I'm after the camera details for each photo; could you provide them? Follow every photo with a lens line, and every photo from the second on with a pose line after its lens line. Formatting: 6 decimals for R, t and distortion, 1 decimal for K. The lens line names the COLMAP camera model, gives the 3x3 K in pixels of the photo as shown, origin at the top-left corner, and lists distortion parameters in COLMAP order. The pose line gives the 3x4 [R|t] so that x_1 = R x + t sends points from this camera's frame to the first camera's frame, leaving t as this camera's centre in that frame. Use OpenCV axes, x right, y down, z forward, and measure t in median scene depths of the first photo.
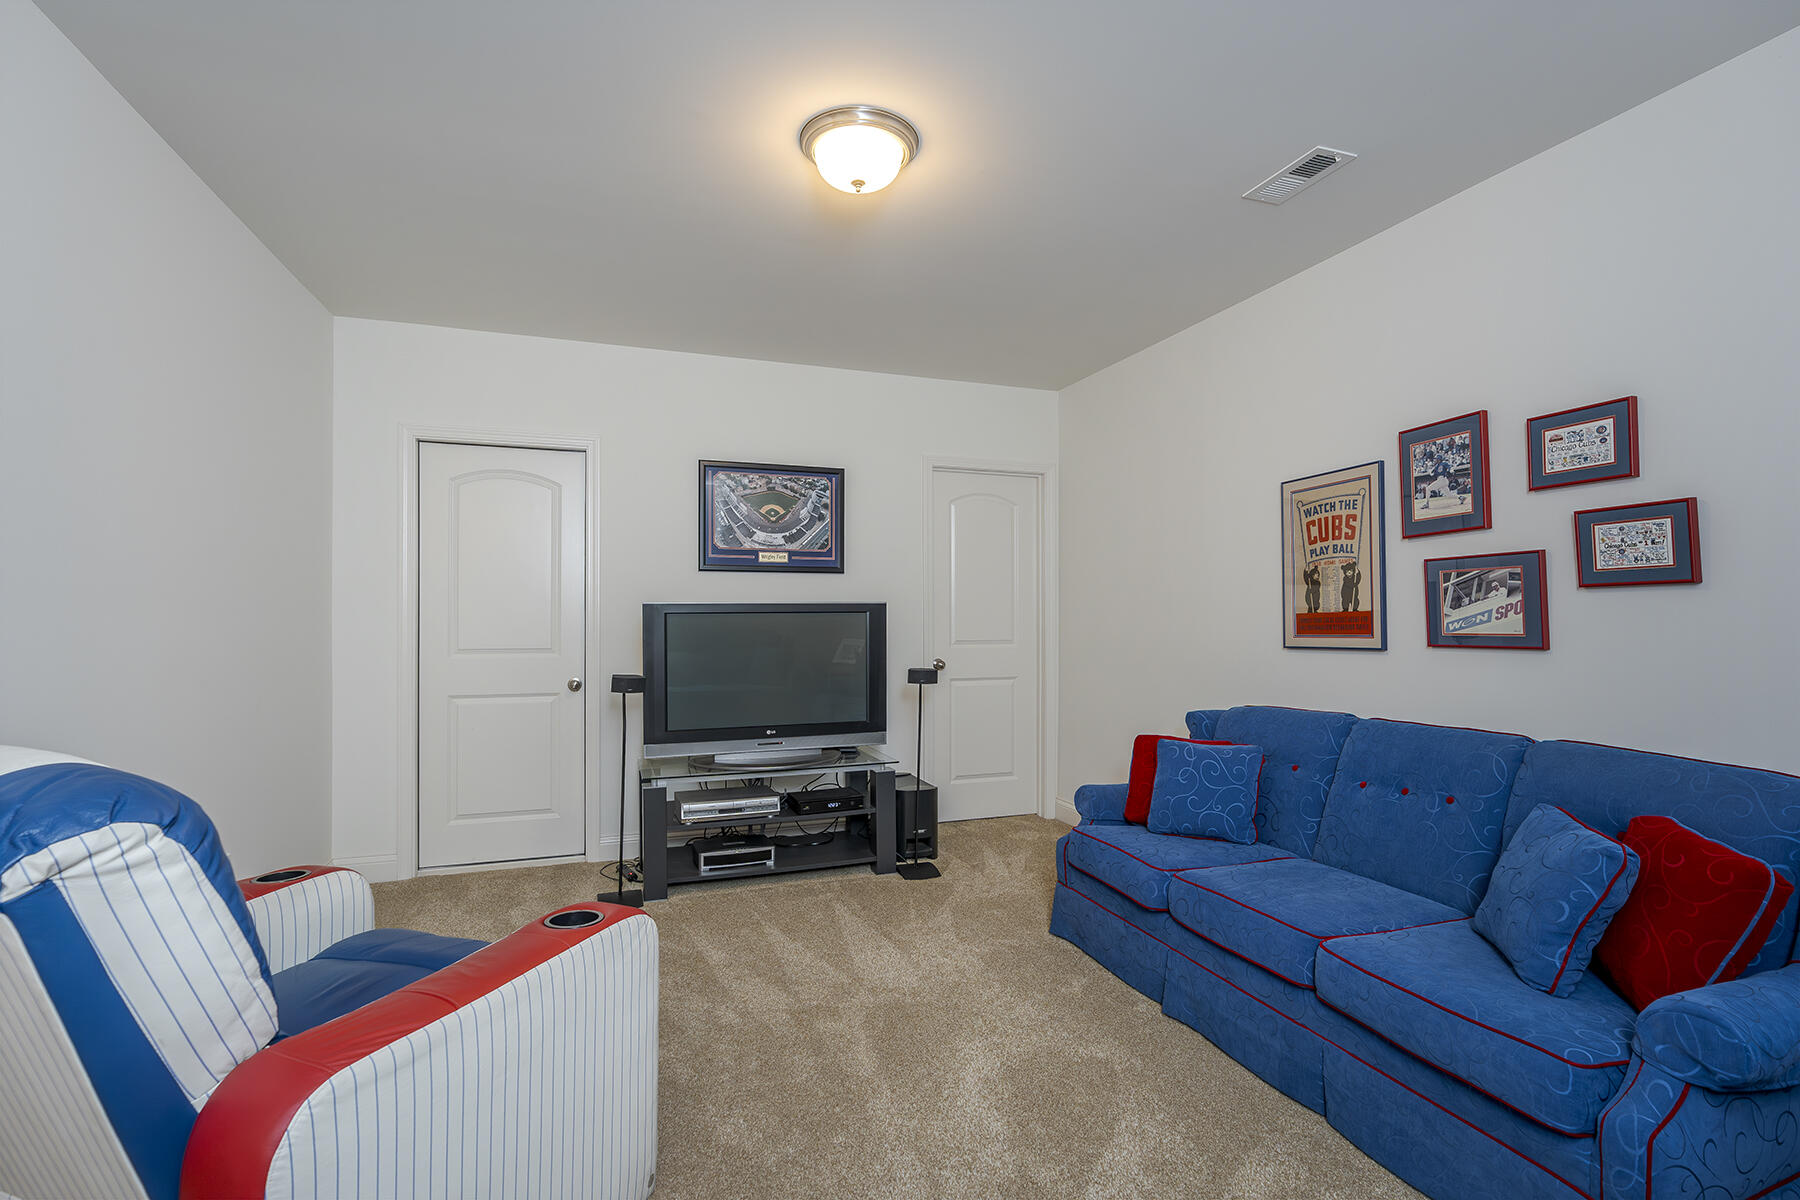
lens RADIAL K [[824.5, 0, 901.3], [0, 824.5, 598.2], [0, 0, 1]] dist [-0.000561, -0.000038]
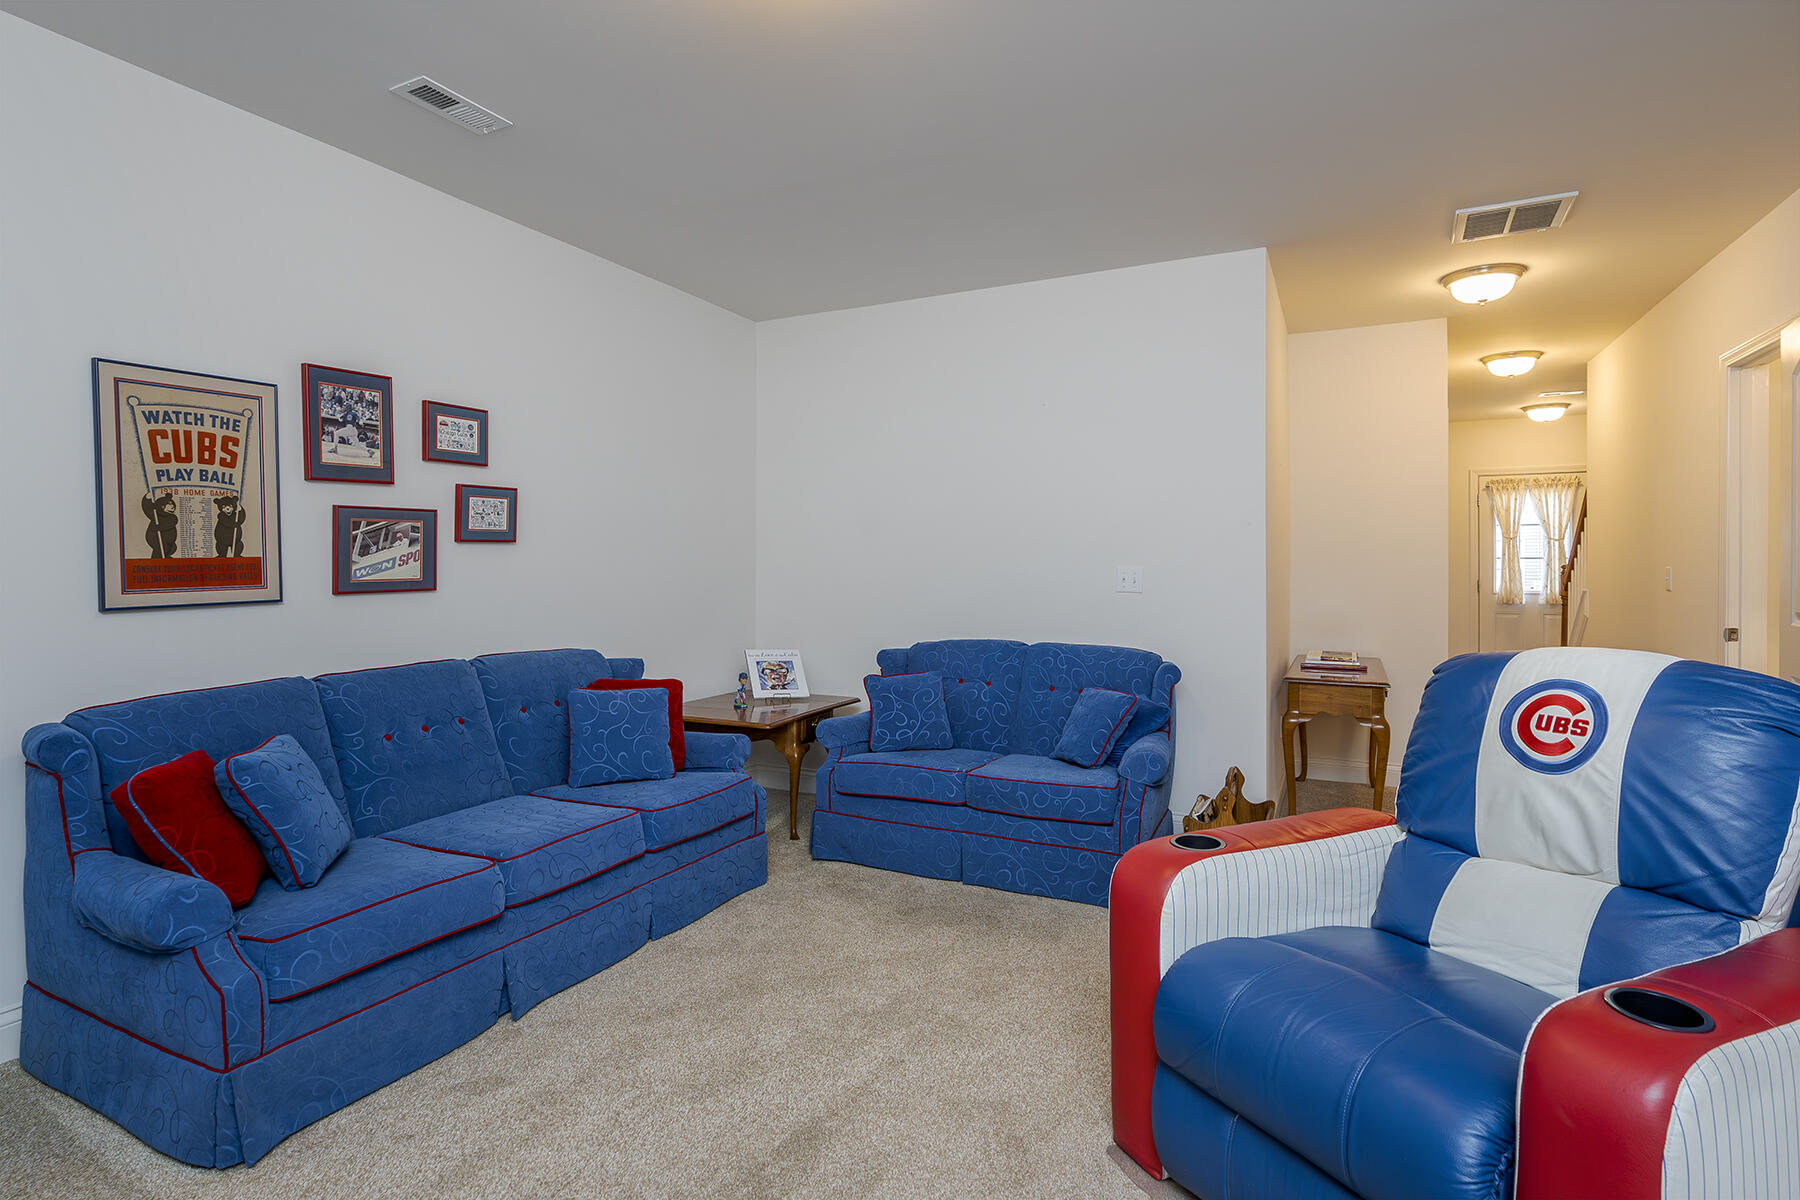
lens RADIAL K [[893.5, 0, 900.5], [0, 893.5, 590.9], [0, 0, 1]] dist [-0.000667, -0.000153]
pose [[-0.692884, 0.000863, 0.721049, -0.599177], [0.005391, 0.999978, 0.003985, 0.054665], [-0.721029, 0.006648, -0.692873, 1.265621]]
